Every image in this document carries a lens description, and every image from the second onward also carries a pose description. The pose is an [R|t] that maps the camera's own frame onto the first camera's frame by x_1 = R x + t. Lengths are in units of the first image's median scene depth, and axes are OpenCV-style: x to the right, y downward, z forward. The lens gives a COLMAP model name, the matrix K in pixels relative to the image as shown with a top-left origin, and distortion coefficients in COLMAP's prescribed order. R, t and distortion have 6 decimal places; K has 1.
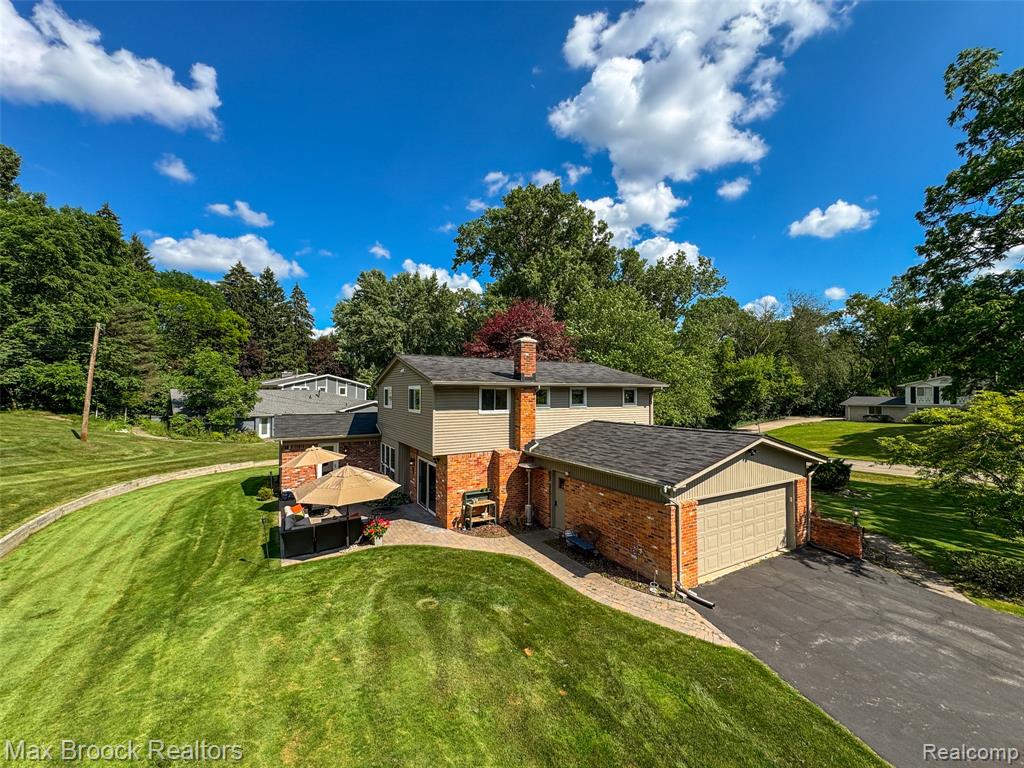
lens RADIAL K [[411.8, 0, 512.0], [0, 411.8, 384.0], [0, 0, 1]] dist [-0.009600, -0.000216]
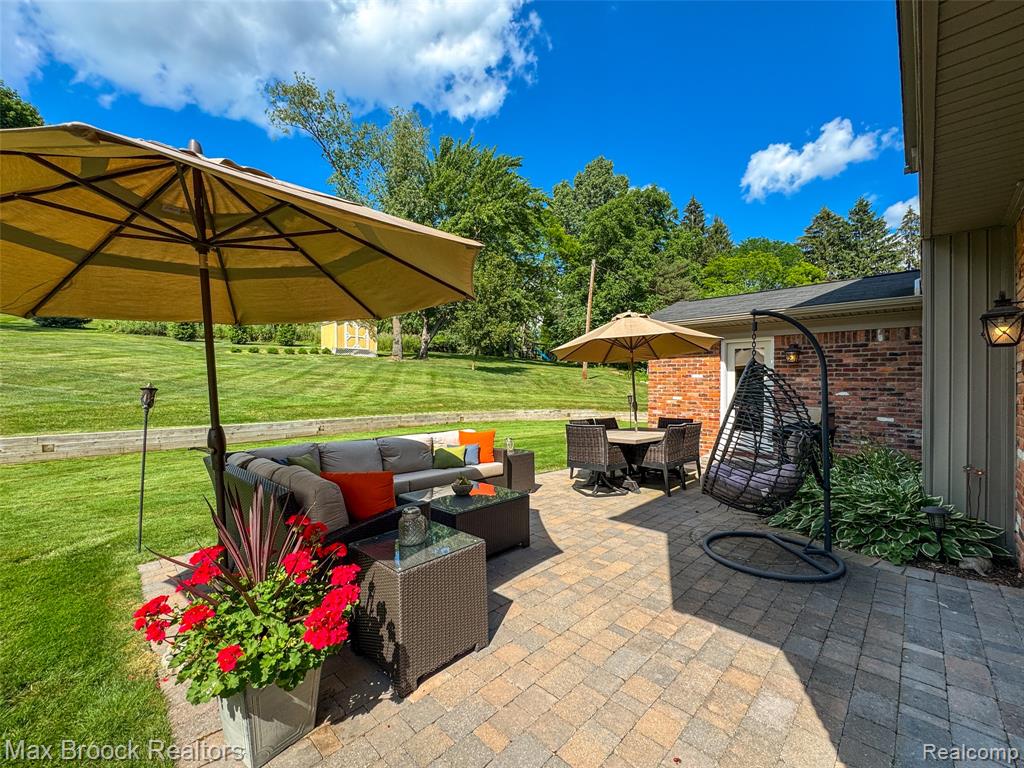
lens RADIAL K [[411.8, 0, 512.0], [0, 411.8, 384.0], [0, 0, 1]] dist [-0.009600, -0.000216]
pose [[0.253058, -0.007296, -0.967424, -0.157295], [0.012701, 0.999910, -0.004219, 0.231384], [0.967368, -0.011220, 0.253128, 0.839824]]
